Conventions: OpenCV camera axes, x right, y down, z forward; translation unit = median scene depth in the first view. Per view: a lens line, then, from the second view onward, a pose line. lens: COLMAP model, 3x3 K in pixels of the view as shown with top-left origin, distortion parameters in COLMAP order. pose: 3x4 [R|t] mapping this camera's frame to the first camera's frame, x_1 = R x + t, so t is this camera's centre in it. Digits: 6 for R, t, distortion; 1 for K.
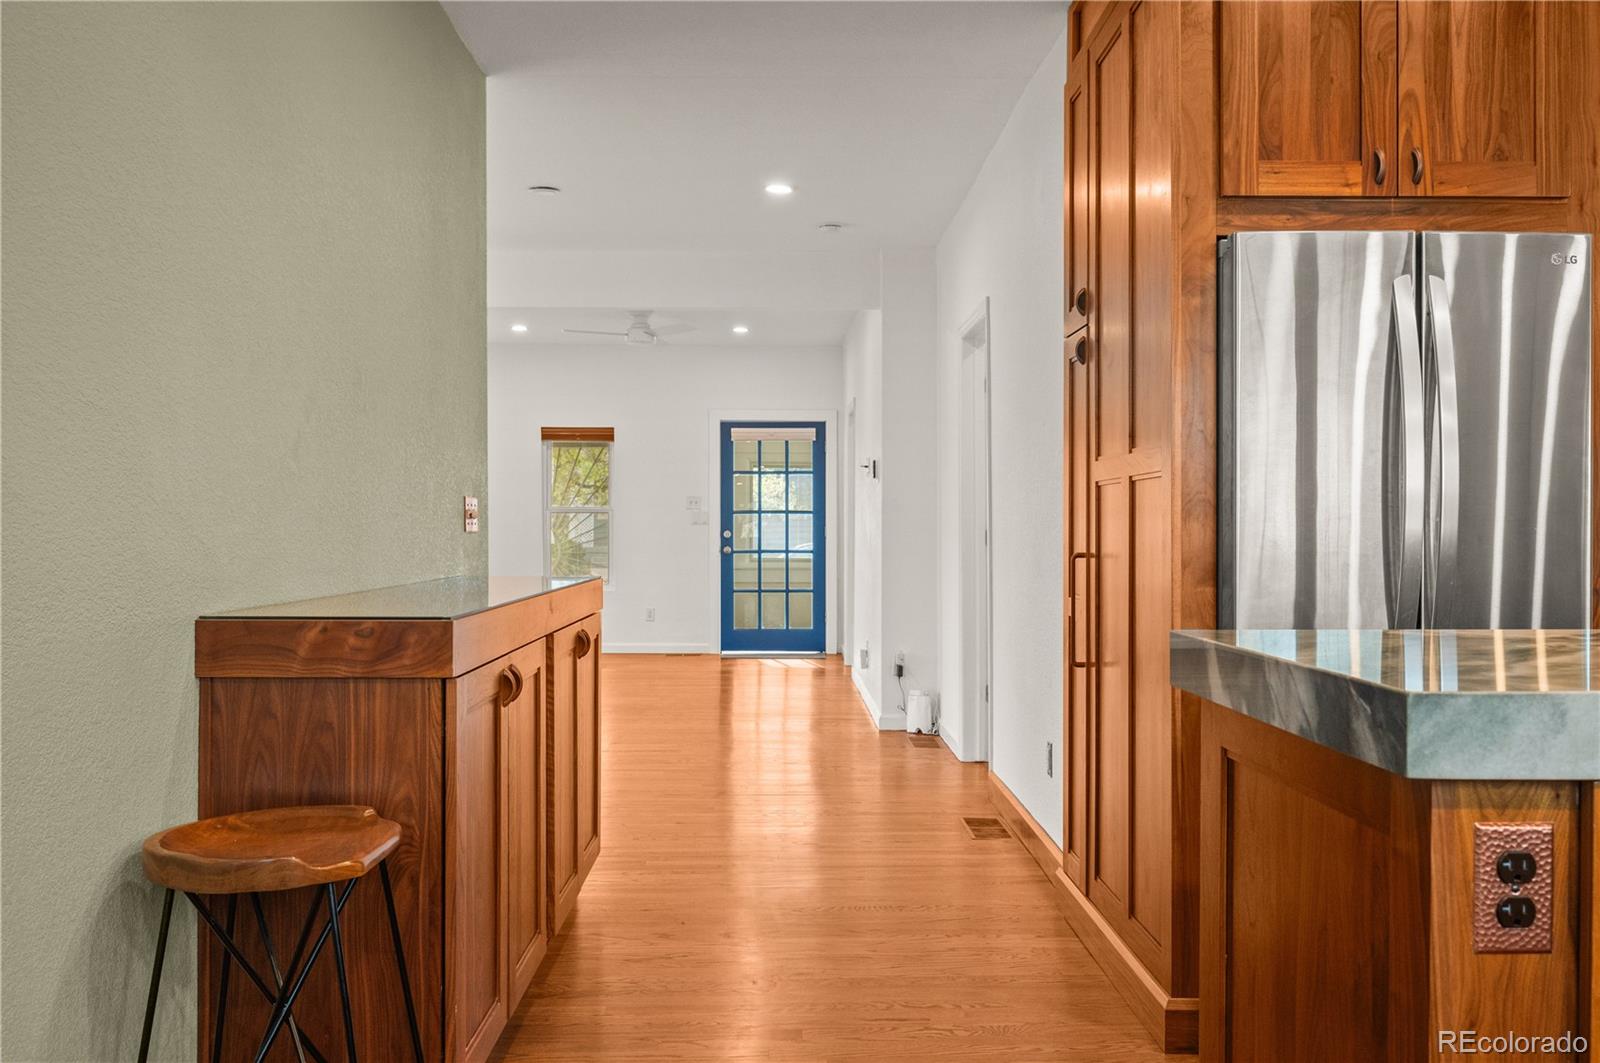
lens RADIAL K [[1352.0, 0, 800.0], [0, 1352.0, 531.5], [0, 0, 1]] dist [-0.008797, -0.012361]
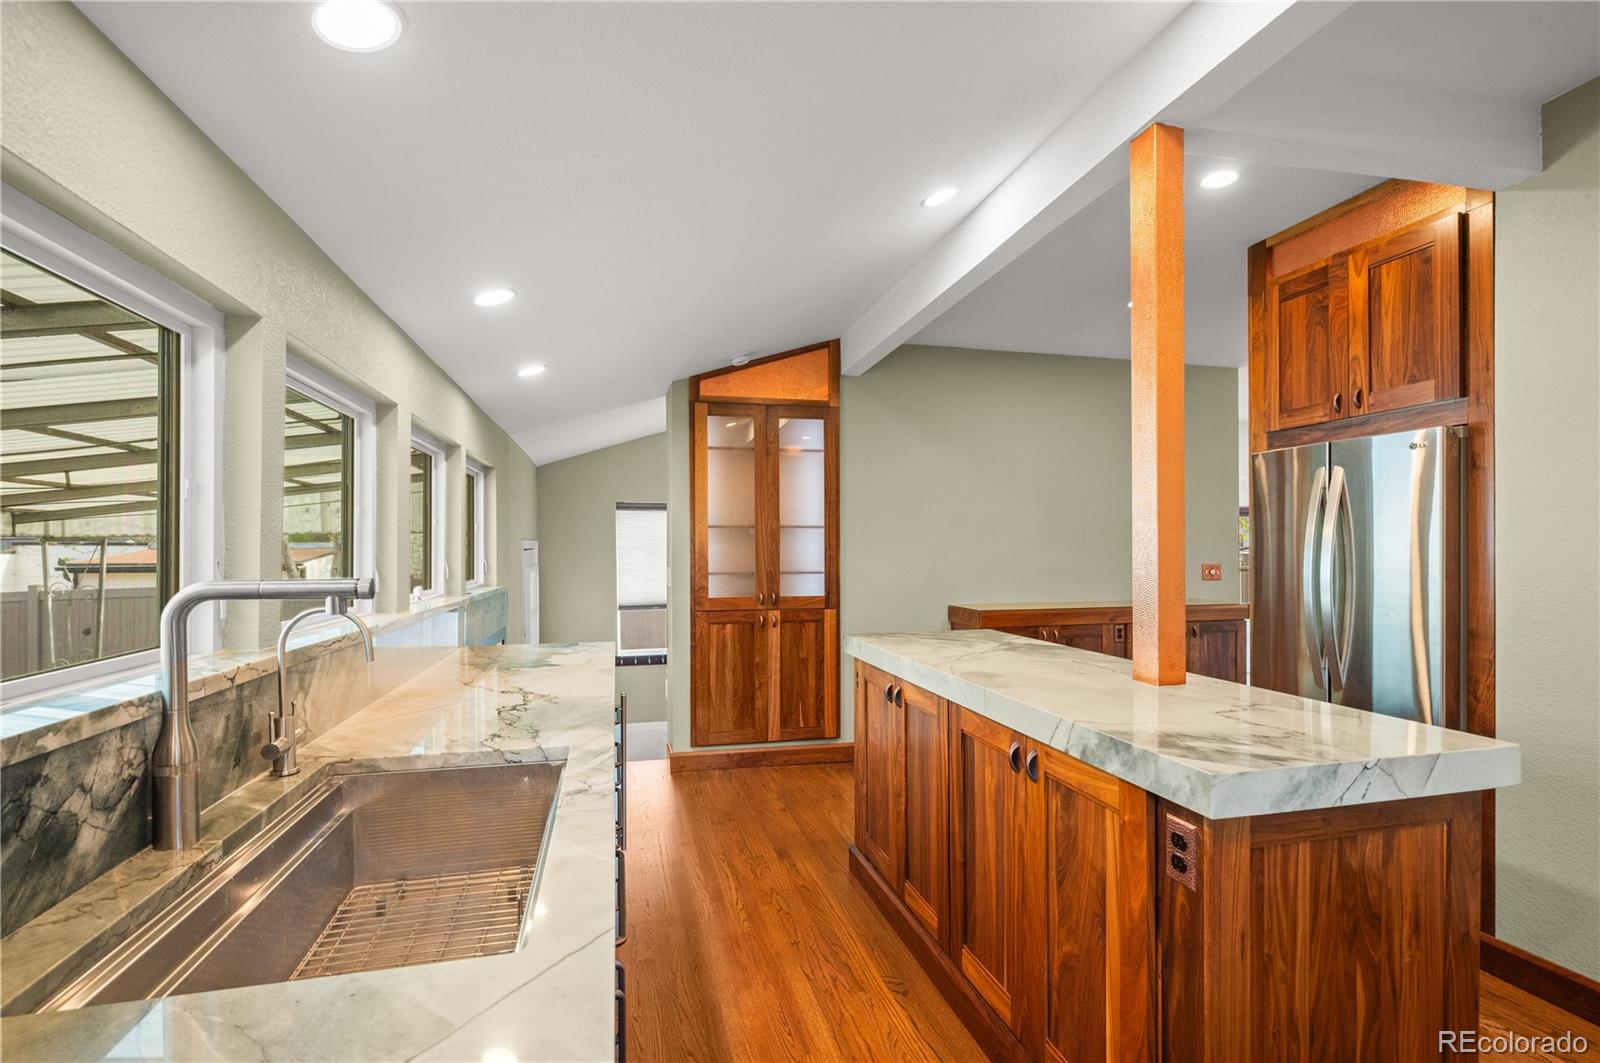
lens RADIAL K [[734.9, 0, 807.5], [0, 734.9, 491.8], [0, 0, 1]] dist [-0.000921, 0.000060]
pose [[0.229588, -0.073414, -0.970515, 0.917919], [0.004402, 0.997219, -0.074393, -0.060844], [0.973278, 0.012807, 0.229272, 0.061863]]
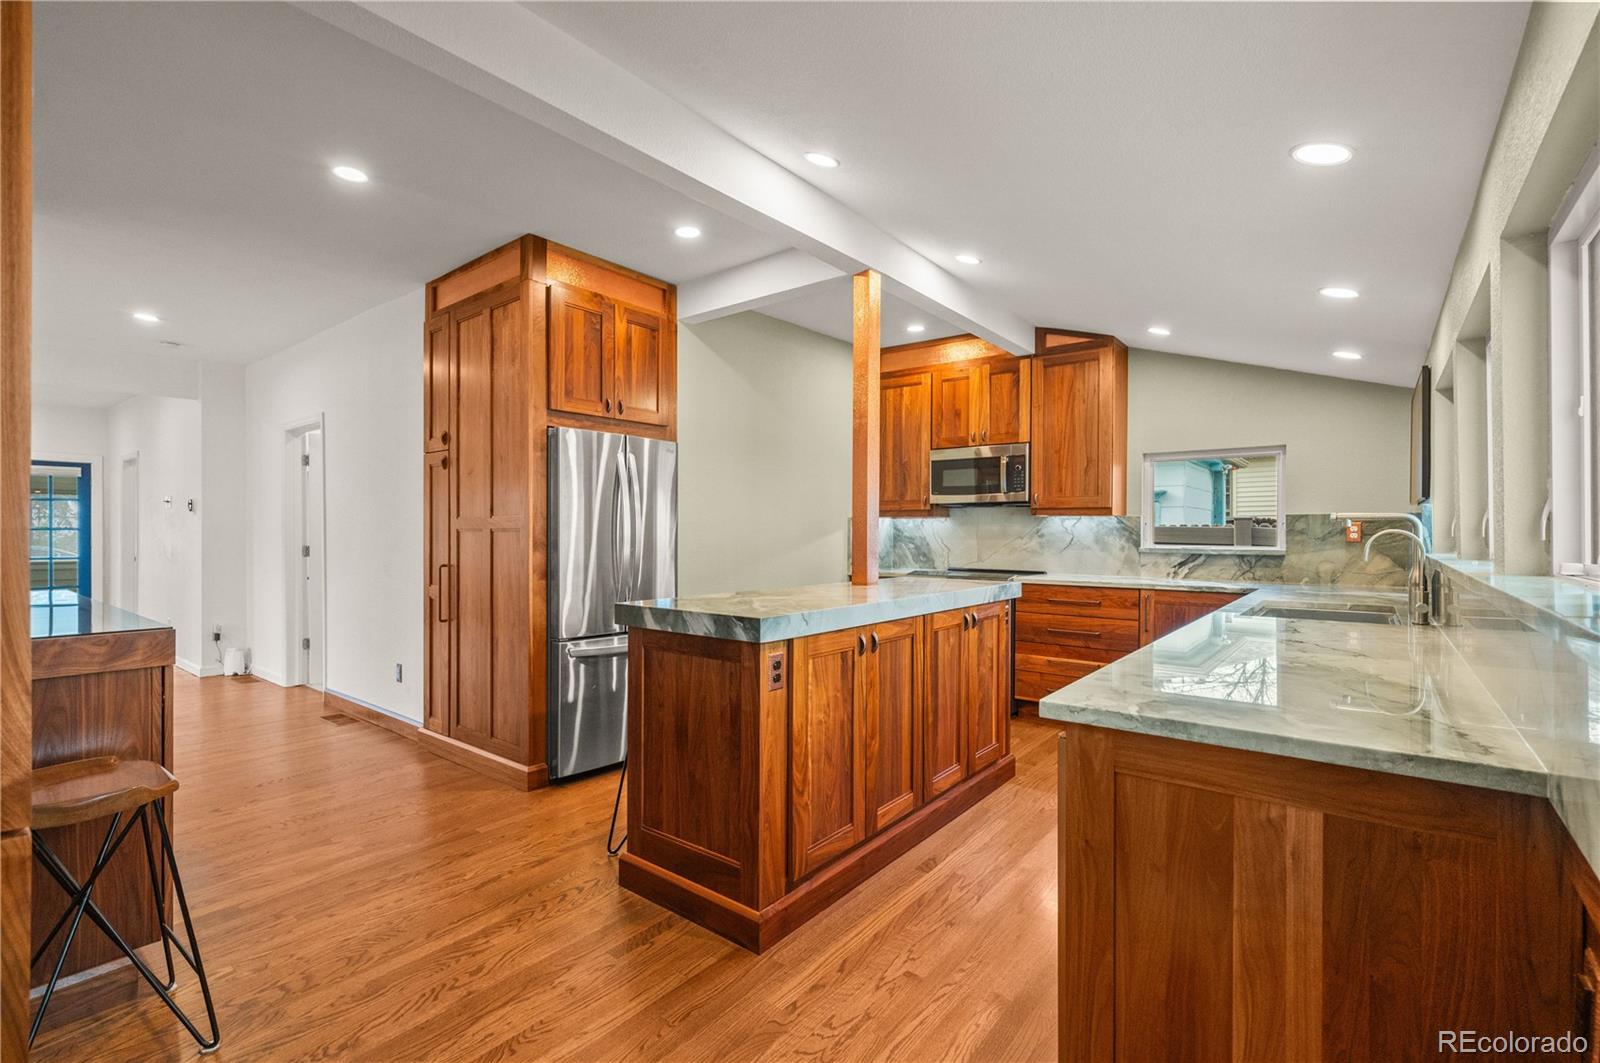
lens RADIAL K [[719.9, 0, 800.0], [0, 719.9, 531.5], [0, 0, 1]] dist [-0.000778, 0.000055]
pose [[0.634694, 0.001687, 0.772761, -0.269929], [0.000361, 0.999997, -0.002479, -0.029020], [-0.772763, 0.001852, 0.634692, -0.073337]]
